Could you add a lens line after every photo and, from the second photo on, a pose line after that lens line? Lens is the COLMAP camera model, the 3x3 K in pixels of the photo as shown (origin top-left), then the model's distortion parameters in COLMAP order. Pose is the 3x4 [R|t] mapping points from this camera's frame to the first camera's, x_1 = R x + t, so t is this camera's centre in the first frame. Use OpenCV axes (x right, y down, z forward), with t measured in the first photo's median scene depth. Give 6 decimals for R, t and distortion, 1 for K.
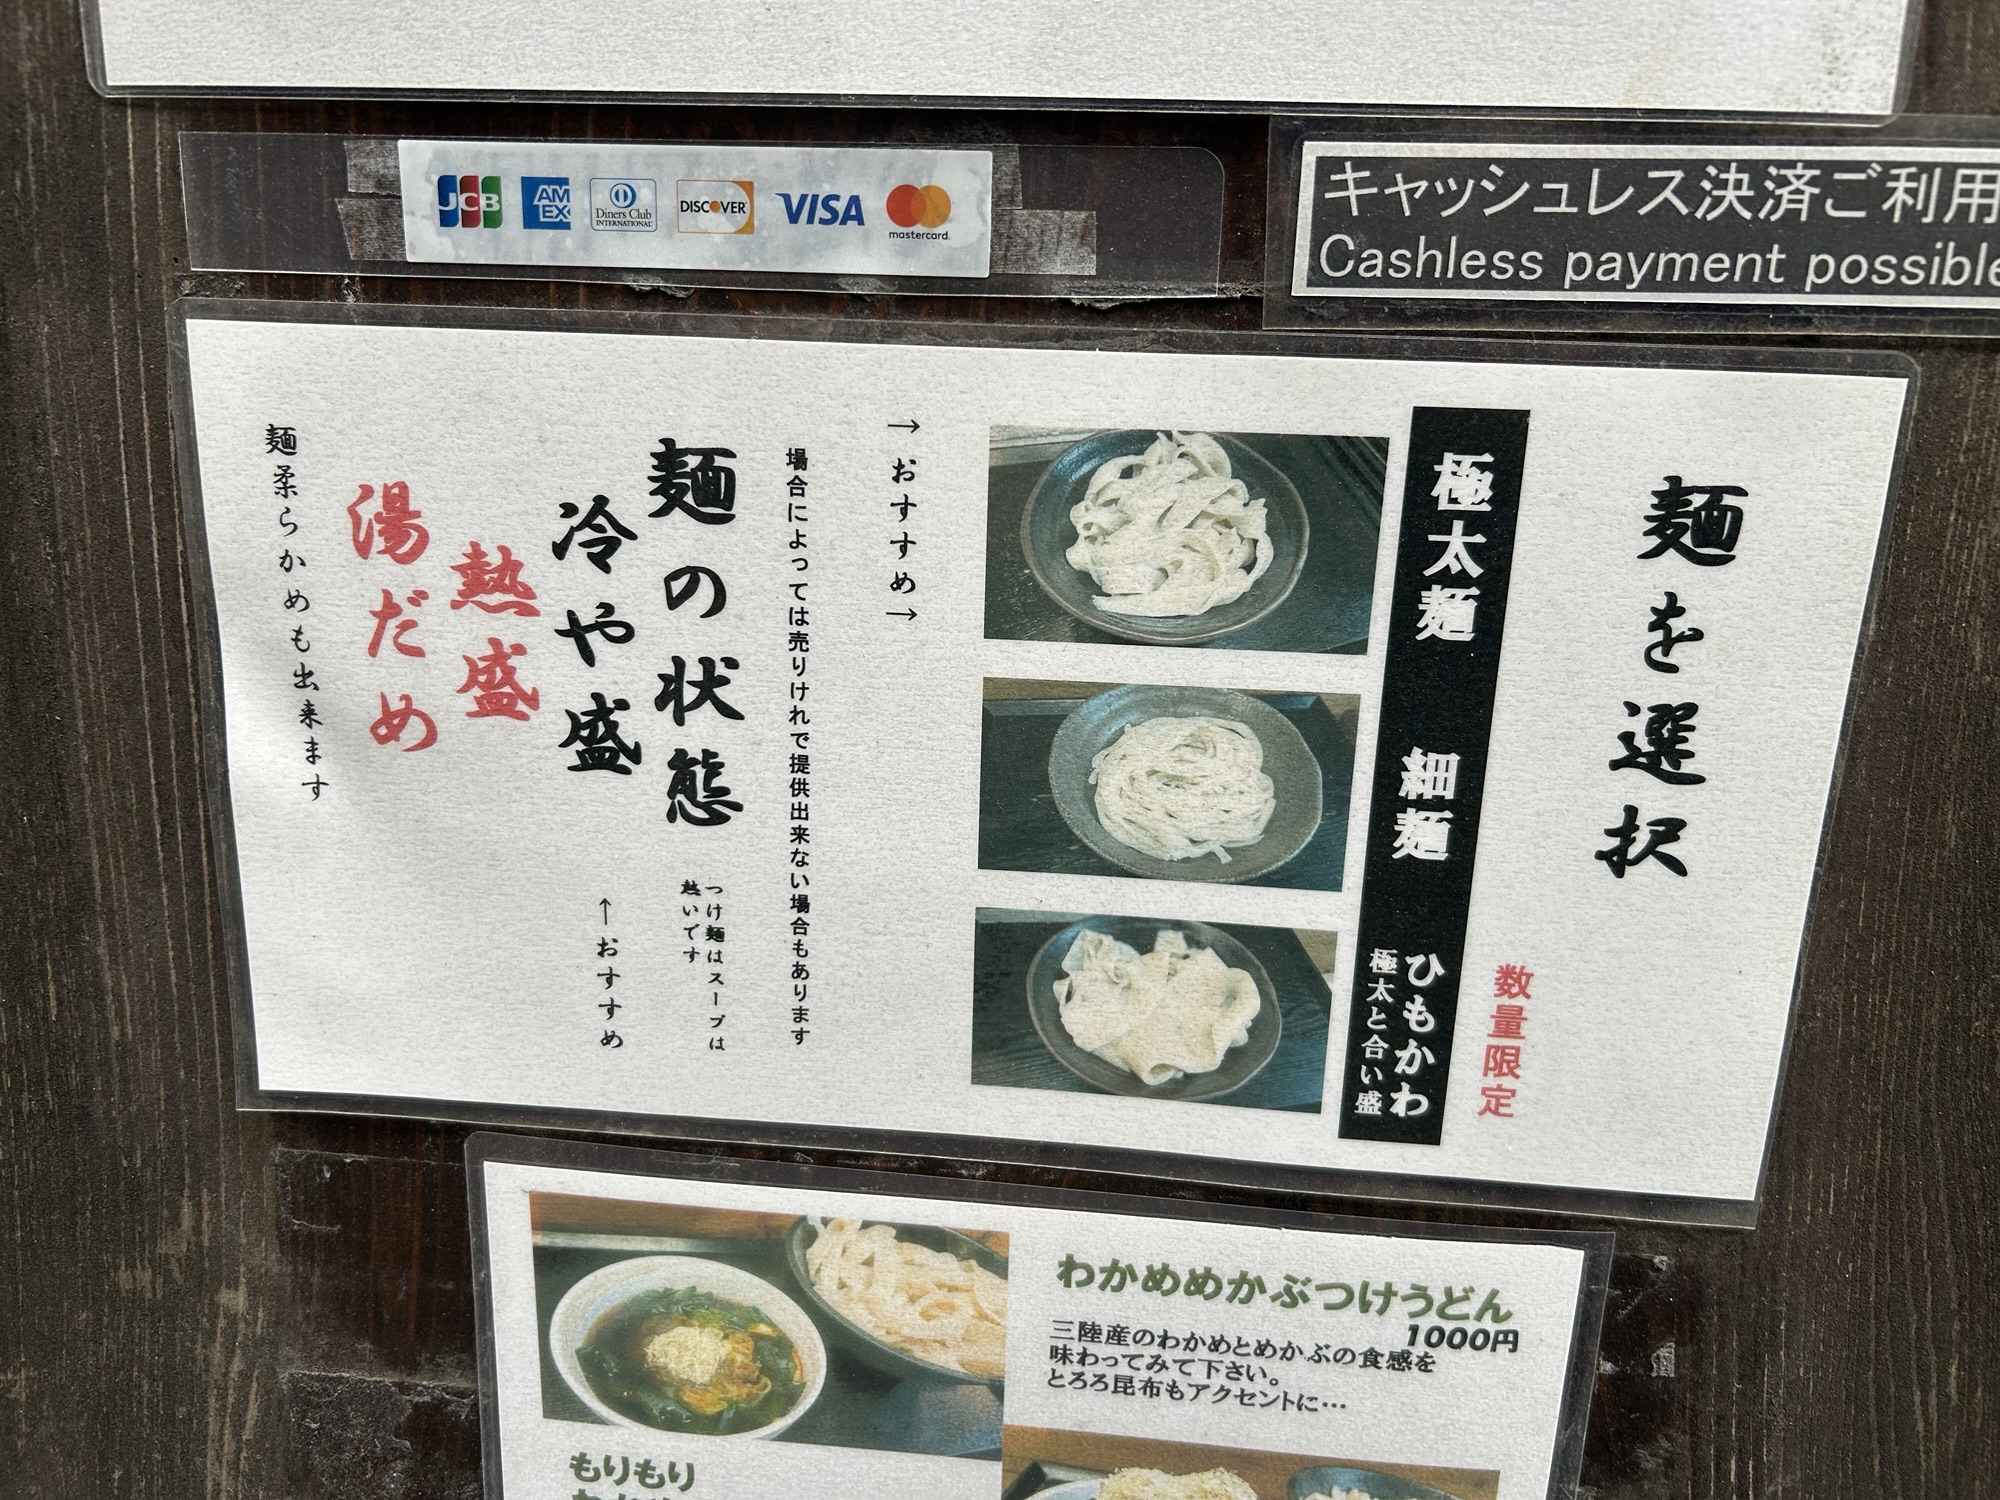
lens RADIAL K [[1537.5, 0, 1000.0], [0, 1537.5, 750.0], [0, 0, 1]] dist [0.028662, -0.051347]
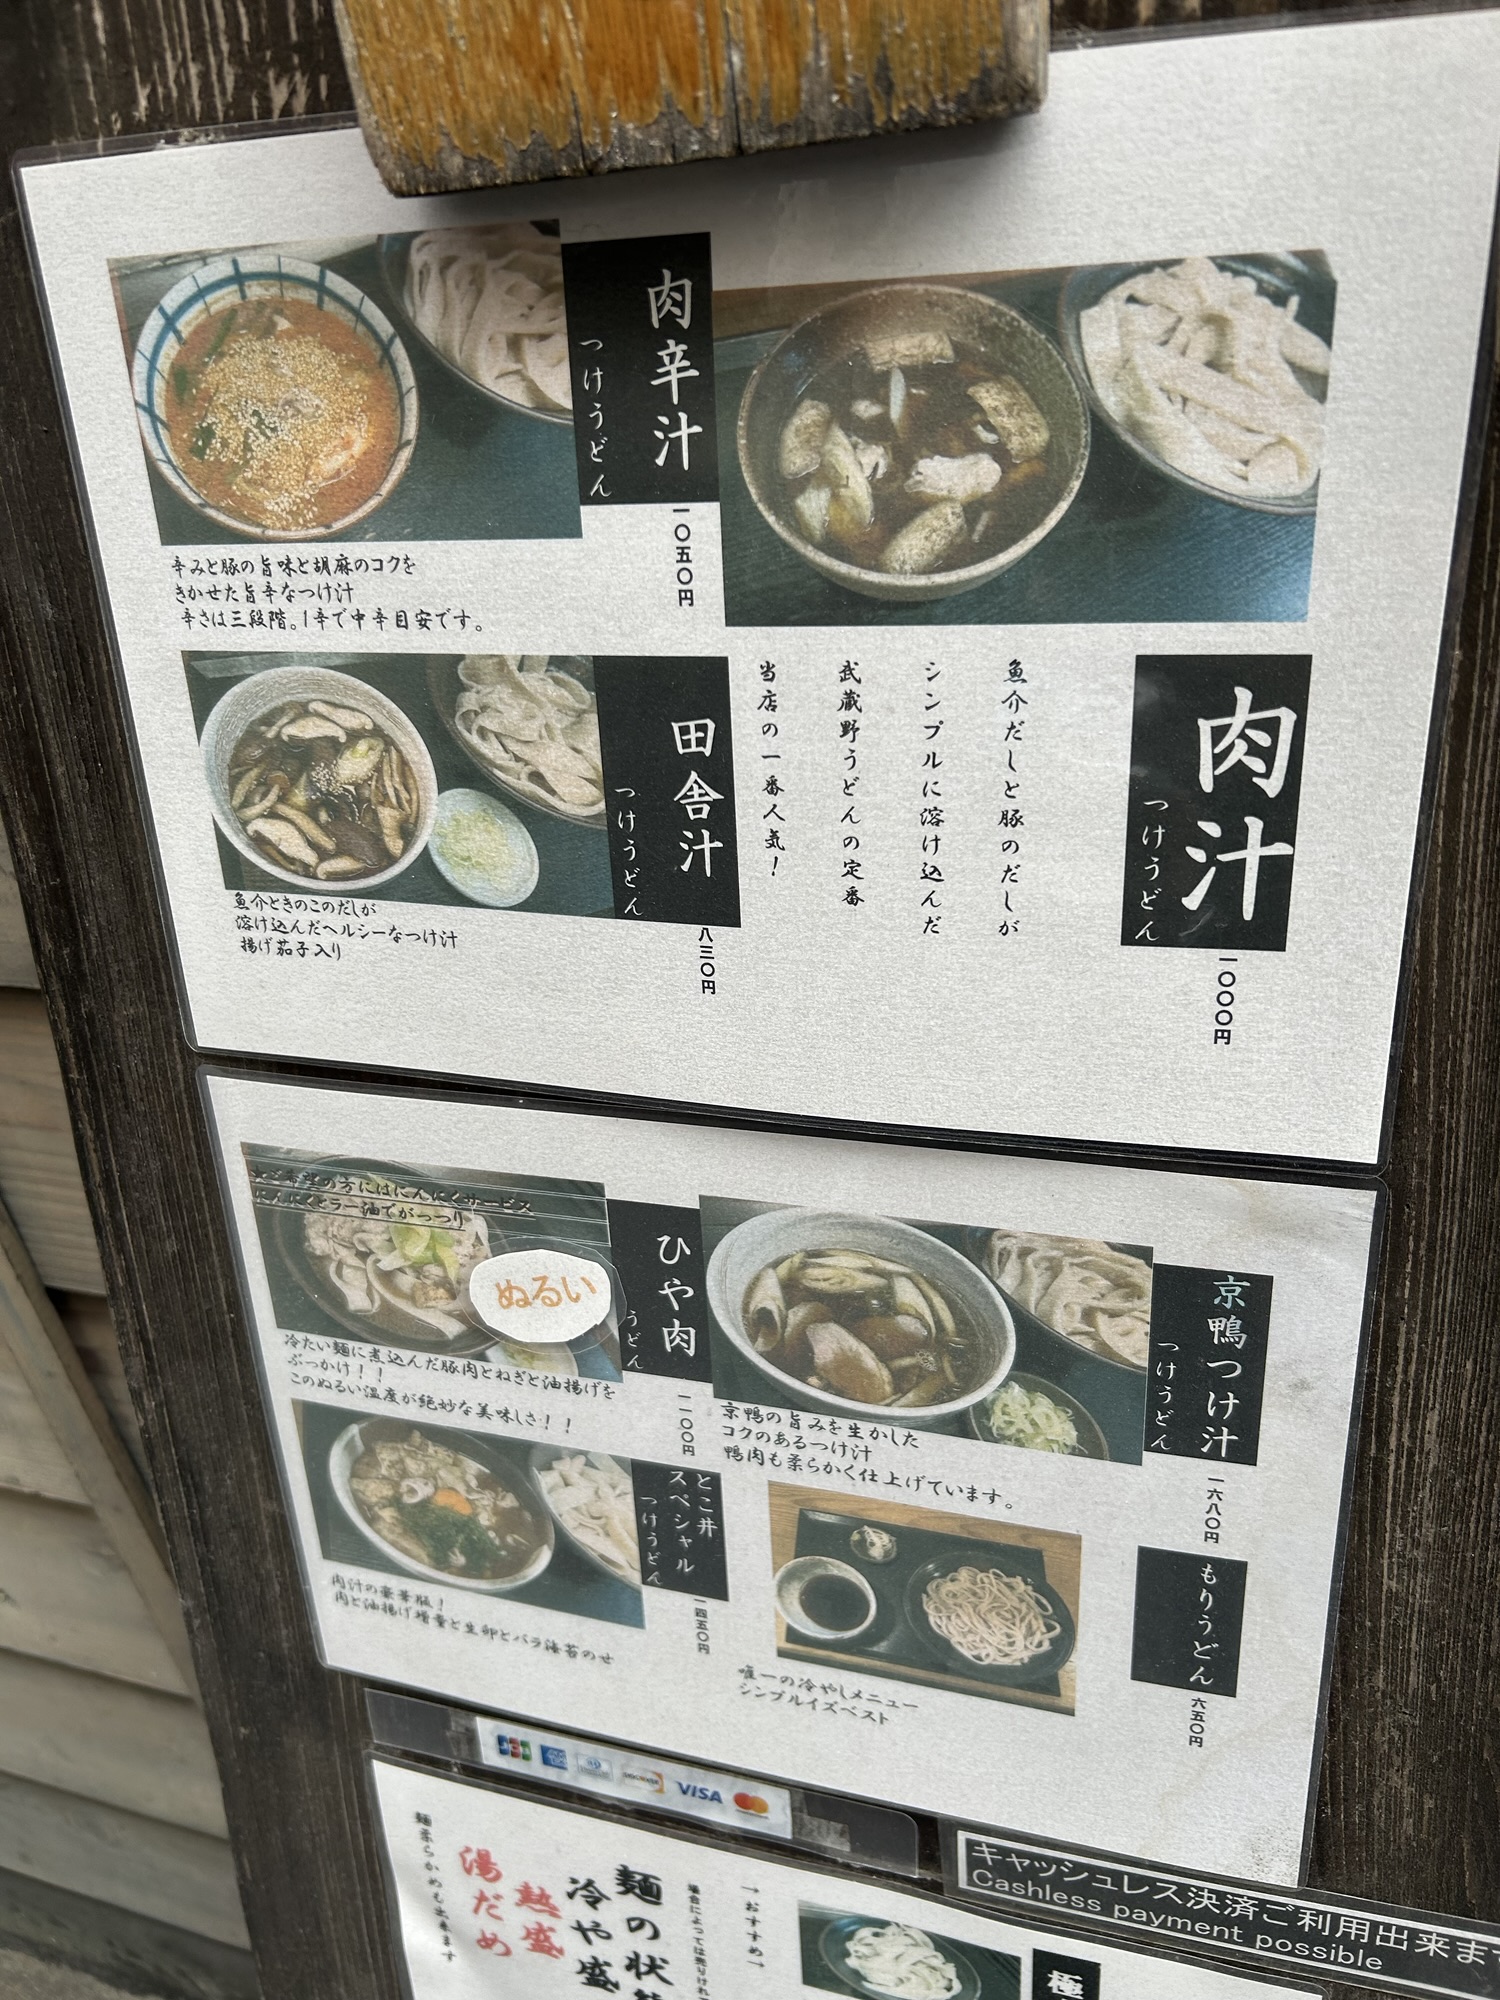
lens RADIAL K [[1537.5, 0, 750.0], [0, 1537.5, 1000.0], [0, 0, 1]] dist [0.028662, -0.051347]
pose [[0.974512, 0.001706, -0.224329, 0.322151], [0.022429, 0.994220, 0.104994, -1.367650], [0.223211, -0.107349, 0.968841, -0.583637]]
